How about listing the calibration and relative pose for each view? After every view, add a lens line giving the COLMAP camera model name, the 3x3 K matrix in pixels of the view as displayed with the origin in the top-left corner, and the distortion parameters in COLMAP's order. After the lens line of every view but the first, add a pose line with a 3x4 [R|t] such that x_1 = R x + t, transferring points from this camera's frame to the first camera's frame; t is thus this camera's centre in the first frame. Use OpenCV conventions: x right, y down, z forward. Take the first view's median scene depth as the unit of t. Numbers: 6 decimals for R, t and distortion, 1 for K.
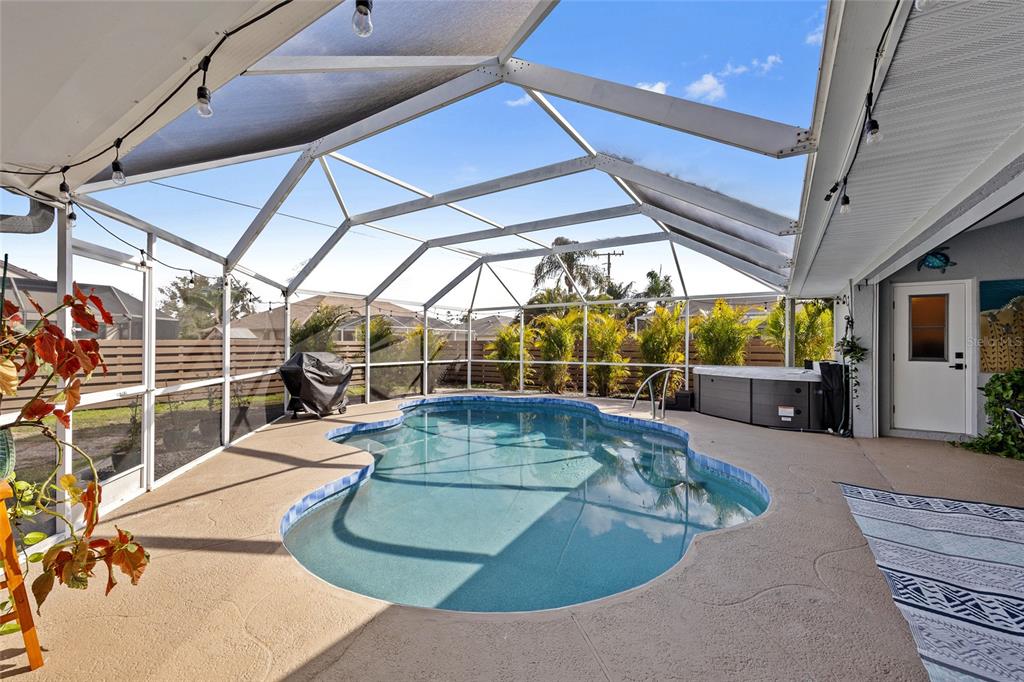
lens RADIAL K [[415.1, 0, 512.0], [0, 415.1, 341.0], [0, 0, 1]] dist [0.001579, 0.000344]
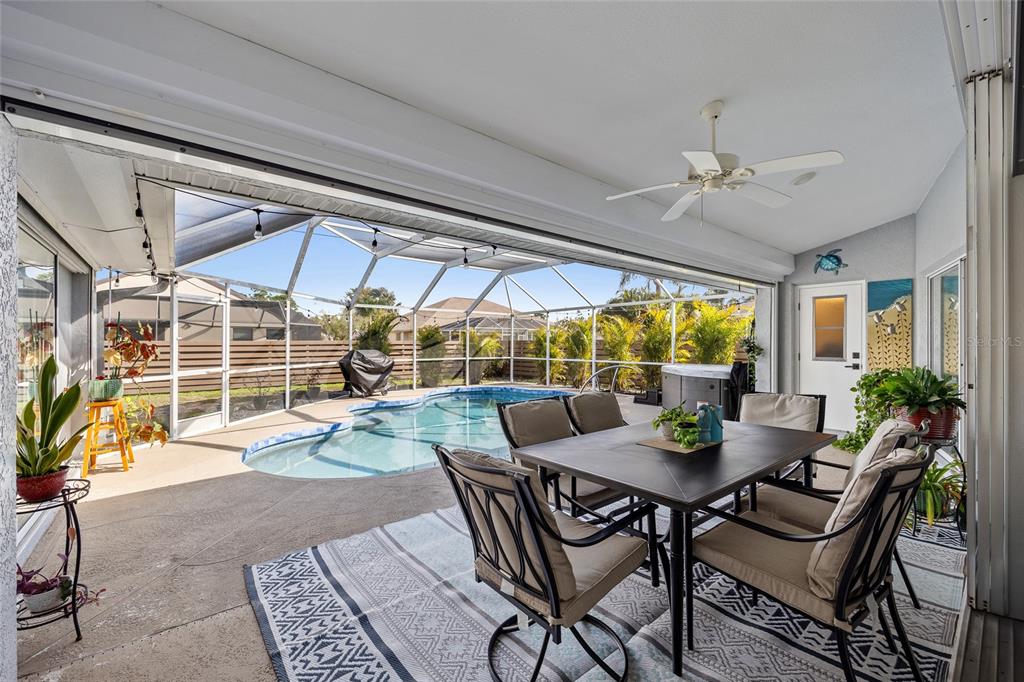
lens RADIAL K [[409.8, 0, 512.0], [0, 409.8, 341.0], [0, 0, 1]] dist [-0.000283, -0.000049]
pose [[0.950427, -0.003201, -0.310933, 0.432248], [0.004187, 0.999988, 0.002504, -0.004704], [0.310921, -0.003682, 0.950429, -0.150943]]
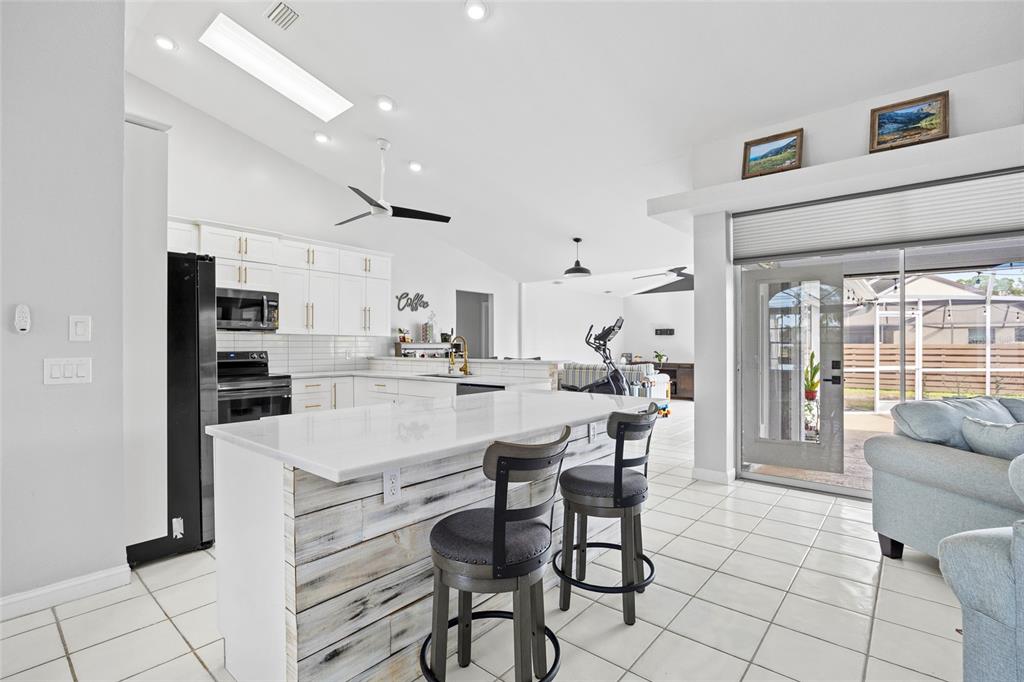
lens RADIAL K [[480.2, 0, 512.0], [0, 480.2, 341.0], [0, 0, 1]] dist [-0.010812, -0.000168]
pose [[-0.142910, -0.008864, -0.989696, 1.011458], [0.005766, 0.999935, -0.009788, -0.009038], [0.989719, -0.007106, -0.142849, -0.411645]]
